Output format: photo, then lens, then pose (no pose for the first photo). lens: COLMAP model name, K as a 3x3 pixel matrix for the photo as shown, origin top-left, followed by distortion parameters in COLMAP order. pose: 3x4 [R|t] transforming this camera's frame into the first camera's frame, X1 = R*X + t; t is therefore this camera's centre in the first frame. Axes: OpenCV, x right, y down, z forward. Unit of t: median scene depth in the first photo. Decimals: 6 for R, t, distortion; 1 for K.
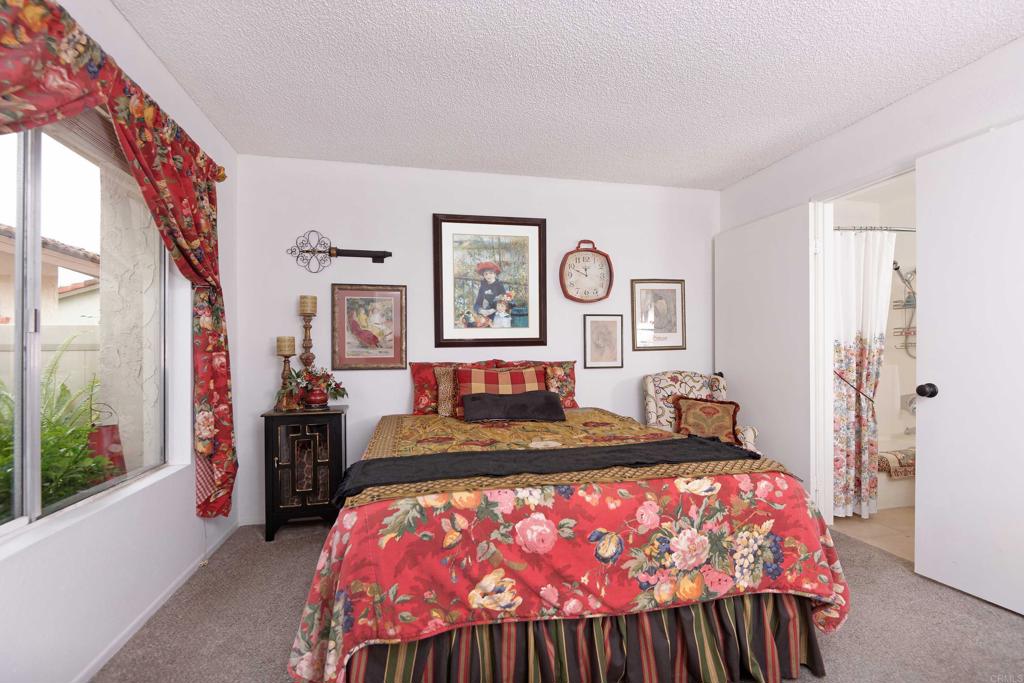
lens RADIAL K [[467.1, 0, 514.9], [0, 467.1, 350.3], [0, 0, 1]] dist [0.004365, -0.001149]
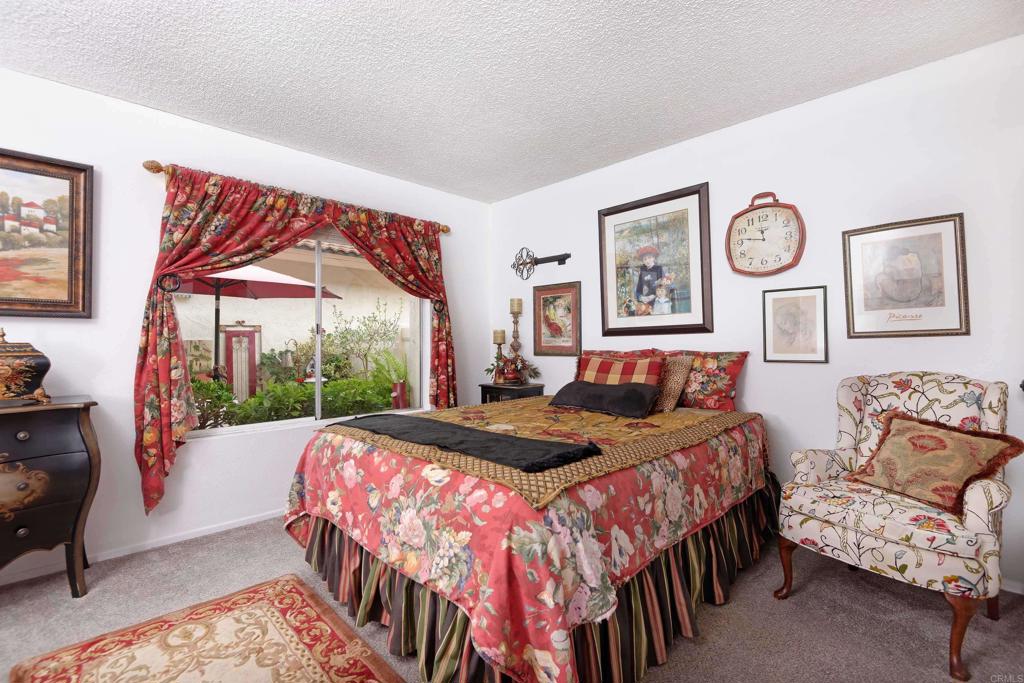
lens RADIAL K [[467.1, 0, 517.4], [0, 467.1, 333.1], [0, 0, 1]] dist [0.004365, -0.001149]
pose [[0.545805, -0.015565, -0.837768, 0.607862], [0.010869, 0.999875, -0.011496, -0.003726], [0.837842, -0.002831, 0.545905, 0.264017]]
